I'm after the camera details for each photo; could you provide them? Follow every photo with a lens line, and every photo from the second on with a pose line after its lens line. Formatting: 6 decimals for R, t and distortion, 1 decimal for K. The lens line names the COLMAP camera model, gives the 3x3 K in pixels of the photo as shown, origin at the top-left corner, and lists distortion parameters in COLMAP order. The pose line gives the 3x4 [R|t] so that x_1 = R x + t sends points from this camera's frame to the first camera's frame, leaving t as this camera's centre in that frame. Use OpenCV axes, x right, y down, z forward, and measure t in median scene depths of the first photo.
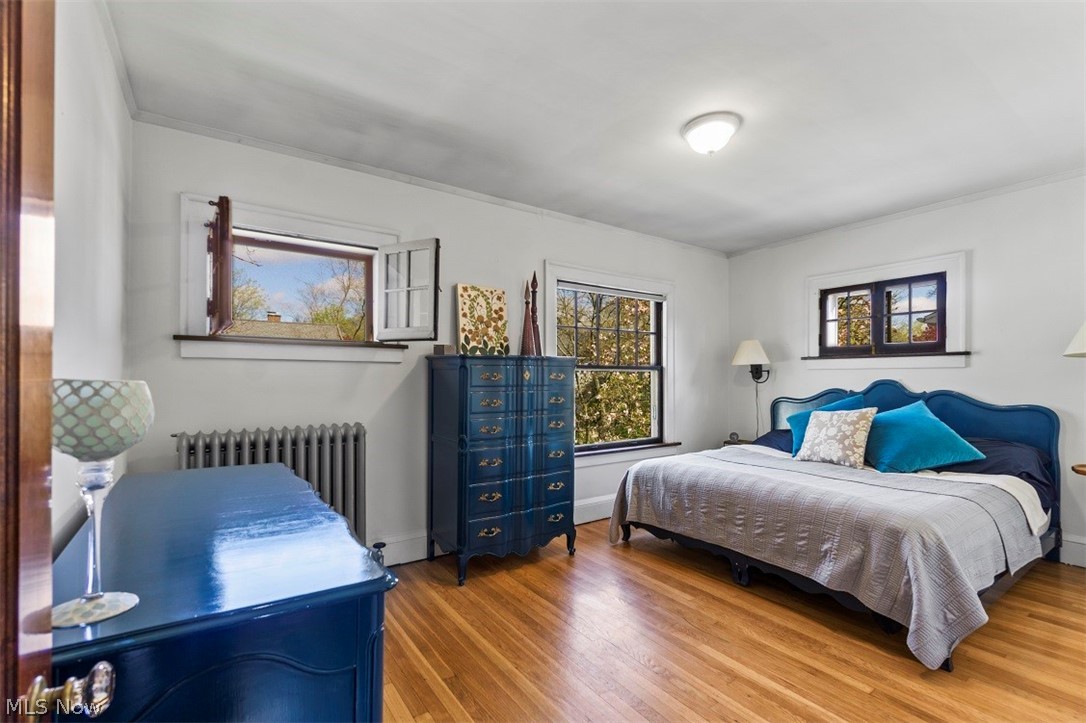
lens RADIAL K [[479.3, 0, 539.8], [0, 479.3, 371.4], [0, 0, 1]] dist [-0.000312, 0.000150]
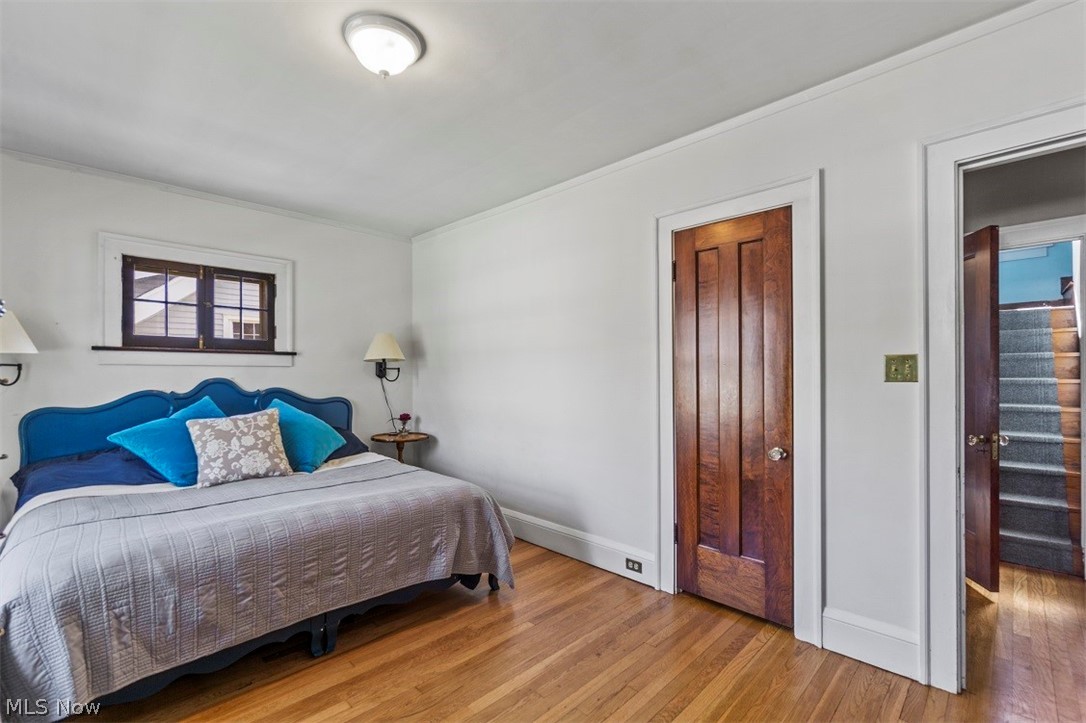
lens RADIAL K [[479.3, 0, 539.8], [0, 479.3, 366.5], [0, 0, 1]] dist [-0.000312, 0.000150]
pose [[-0.176636, 0.015594, 0.984153, -0.315815], [-0.011710, 0.999770, -0.017943, 0.005291], [-0.984207, -0.014694, -0.176413, 0.669845]]
